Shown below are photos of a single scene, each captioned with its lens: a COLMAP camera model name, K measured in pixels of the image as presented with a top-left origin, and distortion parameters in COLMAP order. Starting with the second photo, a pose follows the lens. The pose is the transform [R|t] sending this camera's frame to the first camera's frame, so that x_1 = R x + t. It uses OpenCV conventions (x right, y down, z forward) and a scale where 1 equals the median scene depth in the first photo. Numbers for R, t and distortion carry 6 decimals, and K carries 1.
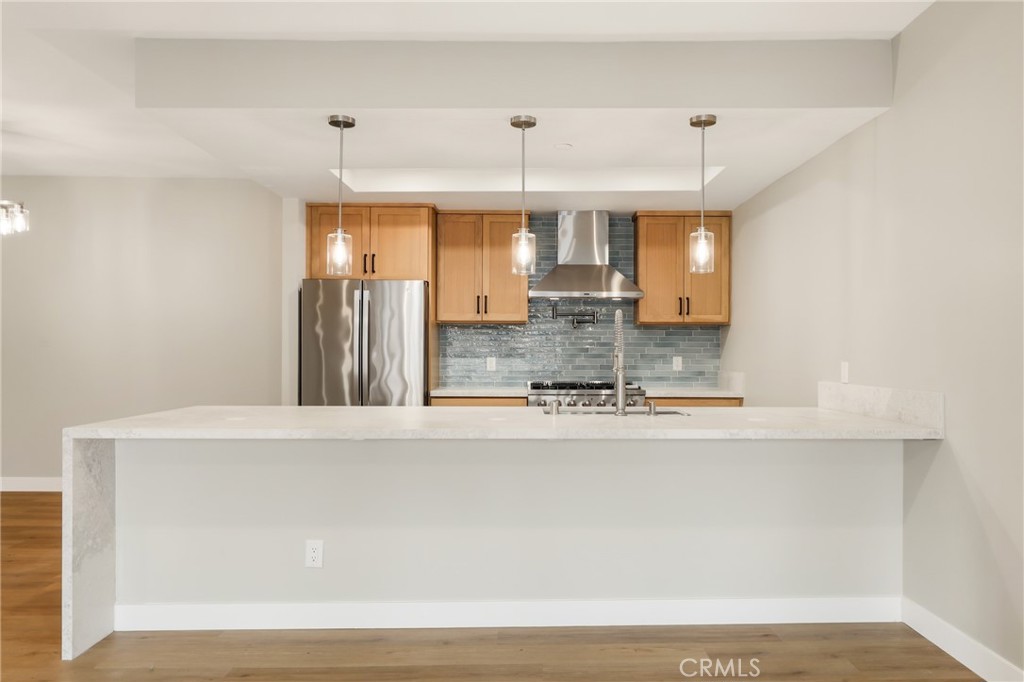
lens RADIAL K [[676.7, 0, 536.9], [0, 676.7, 350.7], [0, 0, 1]] dist [0.000422, -0.000458]
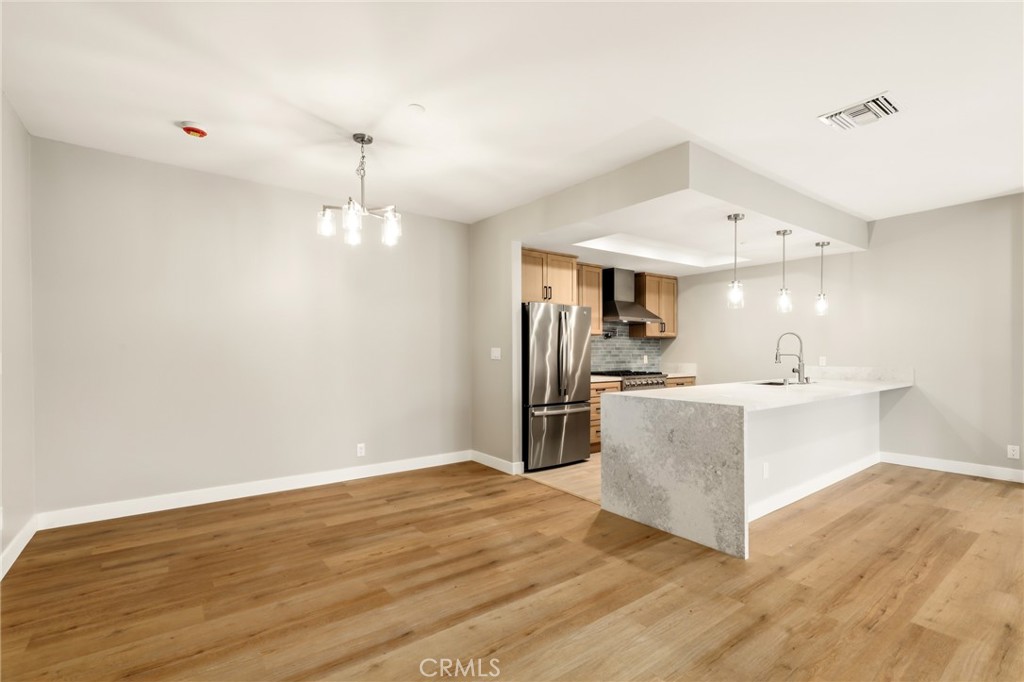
lens RADIAL K [[464.9, 0, 515.1], [0, 464.9, 354.1], [0, 0, 1]] dist [0.001332, -0.000007]
pose [[0.810209, -0.006846, 0.586101, -0.827724], [0.003674, 0.999971, 0.006602, -0.004469], [-0.586130, -0.003196, 0.810211, 0.223092]]
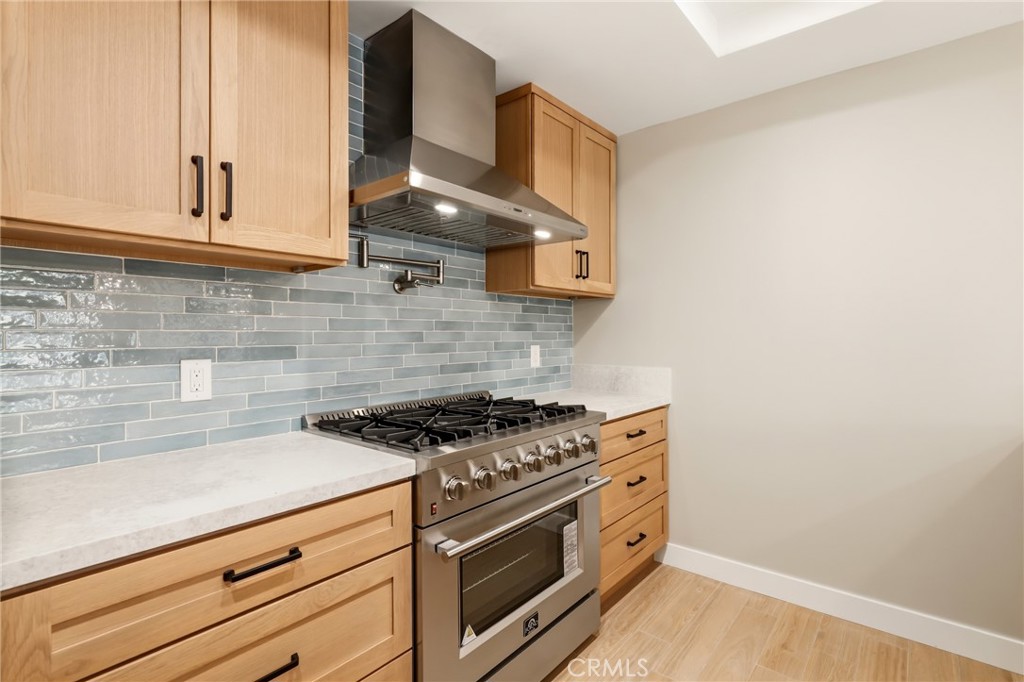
lens RADIAL K [[486.0, 0, 533.1], [0, 486.0, 335.1], [0, 0, 1]] dist [0.000531, 0.000032]
pose [[0.637928, -0.006058, 0.770072, -0.155529], [0.001633, 0.999977, 0.006515, -0.004415], [-0.770094, -0.002898, 0.637924, 0.746441]]
